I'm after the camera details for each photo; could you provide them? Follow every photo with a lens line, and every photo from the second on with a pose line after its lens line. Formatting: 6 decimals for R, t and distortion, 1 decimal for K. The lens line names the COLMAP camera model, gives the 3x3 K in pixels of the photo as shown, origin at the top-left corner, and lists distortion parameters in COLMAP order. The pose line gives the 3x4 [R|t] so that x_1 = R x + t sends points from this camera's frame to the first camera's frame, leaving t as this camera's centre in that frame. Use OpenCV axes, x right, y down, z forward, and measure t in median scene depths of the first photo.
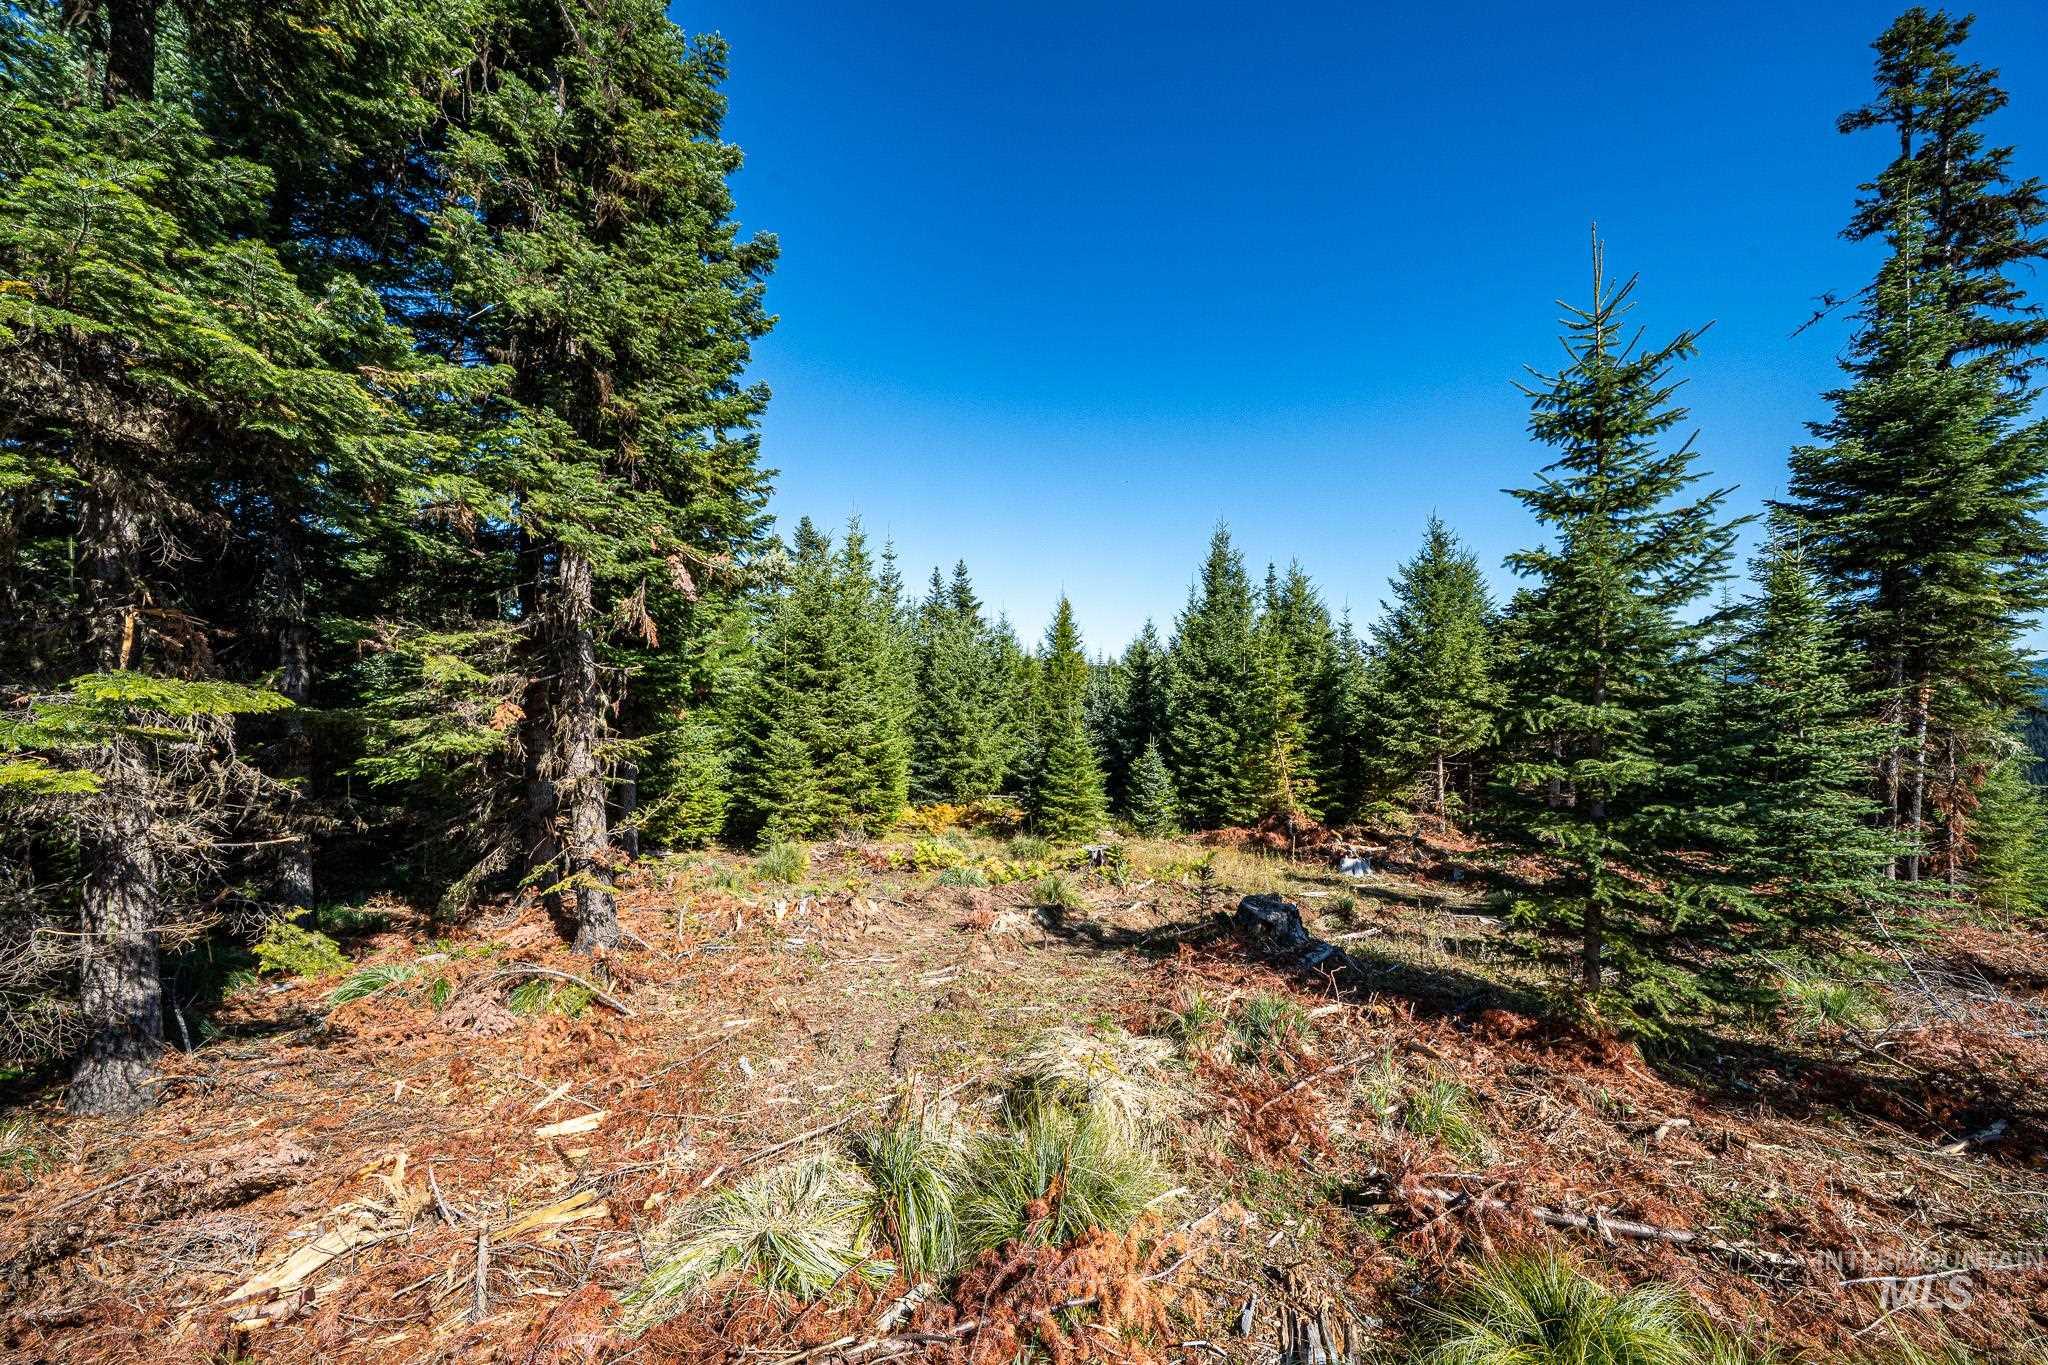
lens RADIAL K [[733.5, 0, 1024.0], [0, 733.5, 679.4], [0, 0, 1]] dist [0.000693, 0.000029]
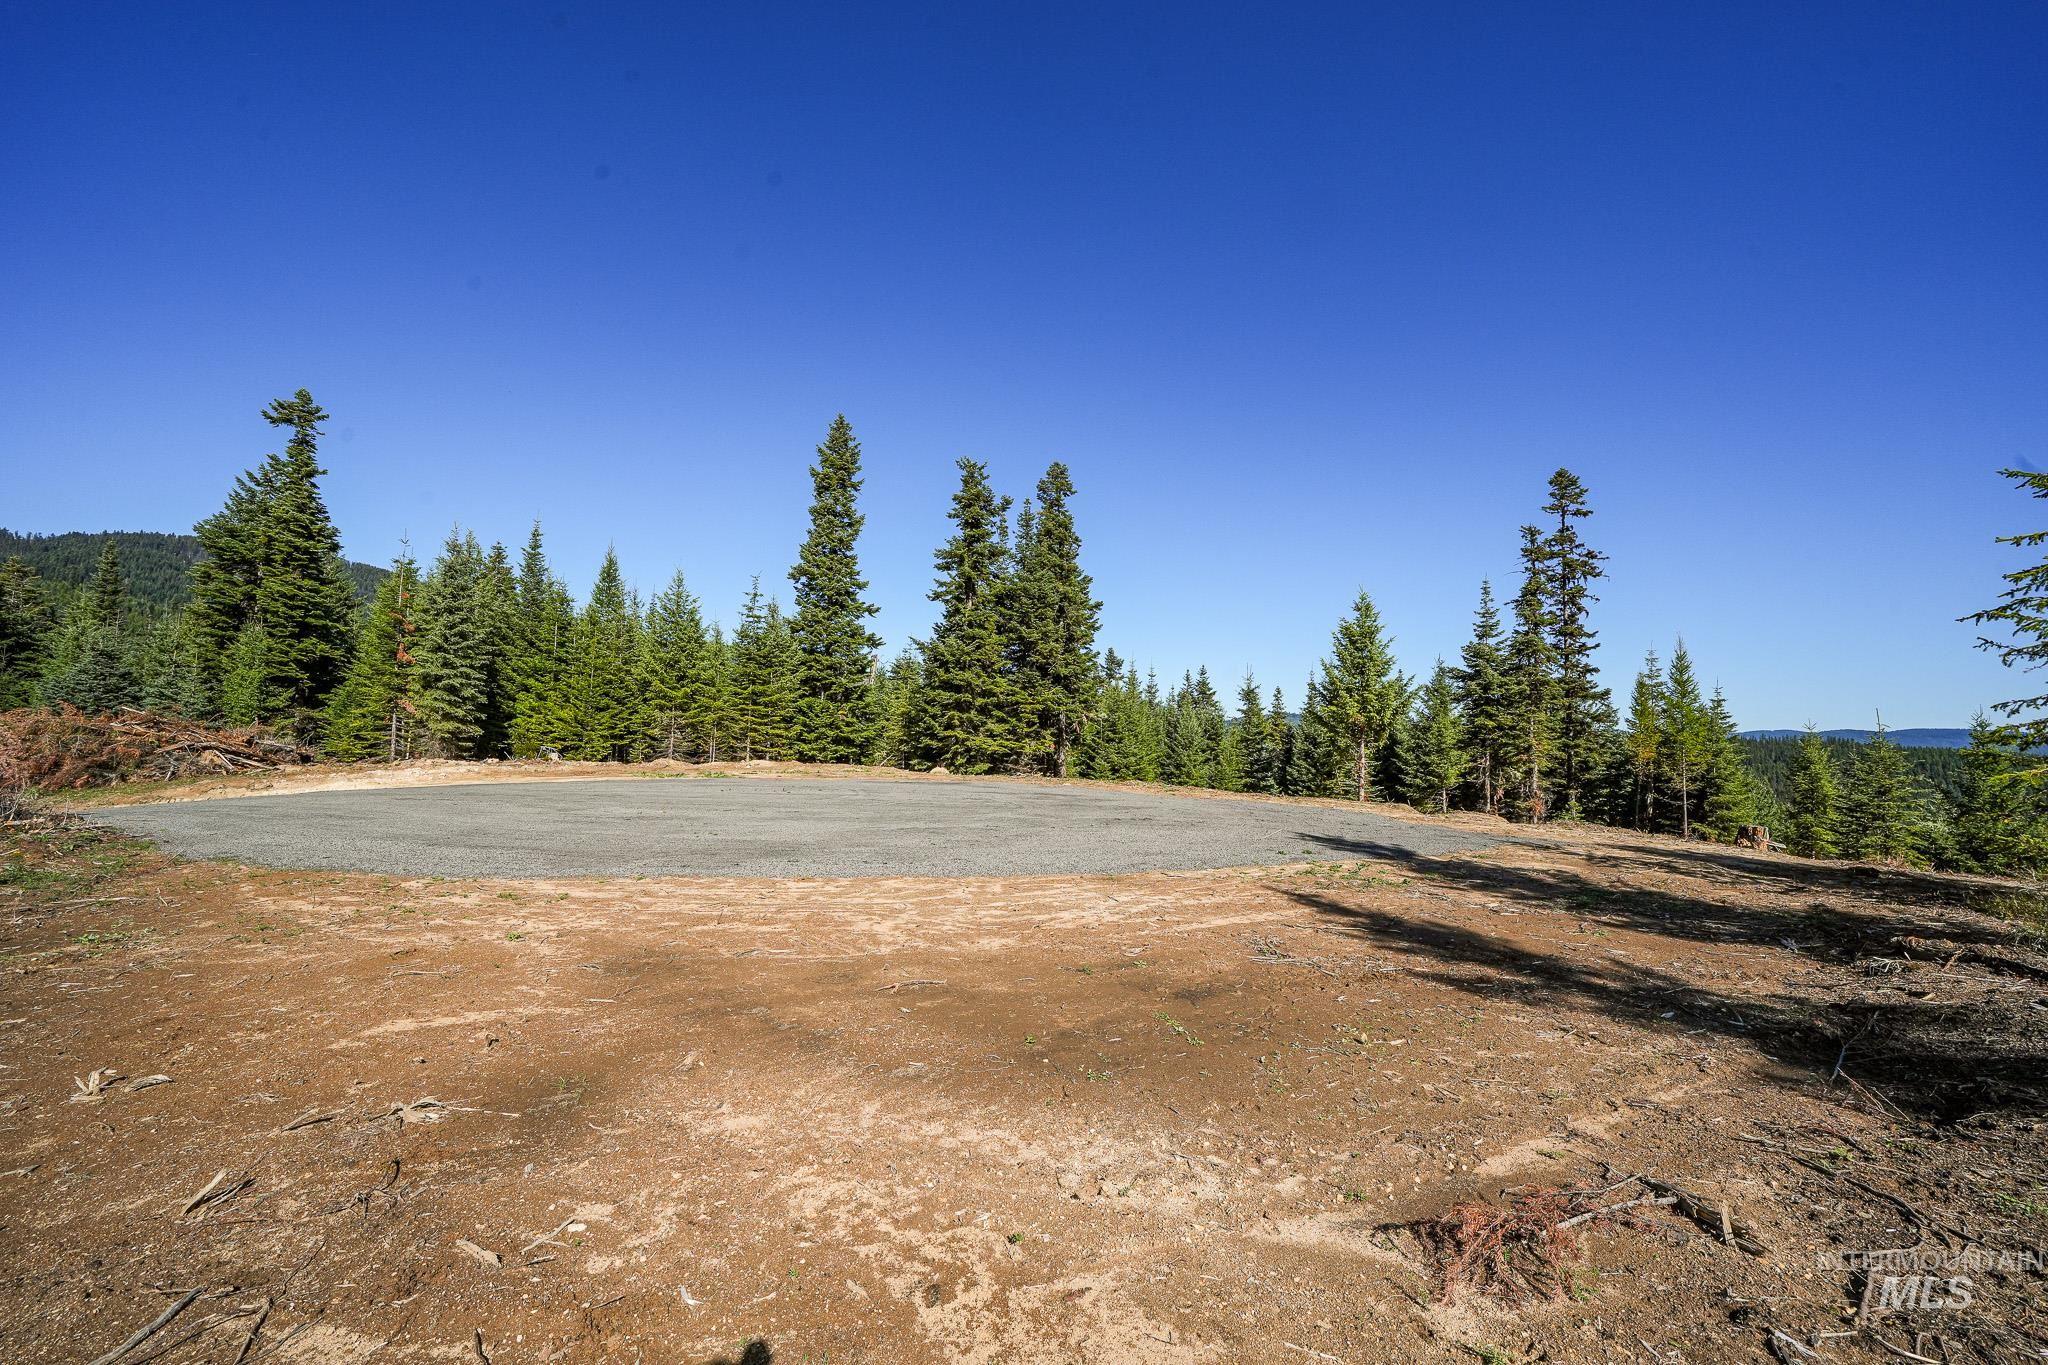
lens RADIAL K [[733.5, 0, 1024.1], [0, 733.5, 696.2], [0, 0, 1]] dist [0.000693, 0.000029]
pose [[0.918264, 0.002538, -0.395962, 0.357178], [-0.022888, 0.998648, -0.046677, -0.016895], [0.395308, 0.051925, 0.917080, -1.188461]]
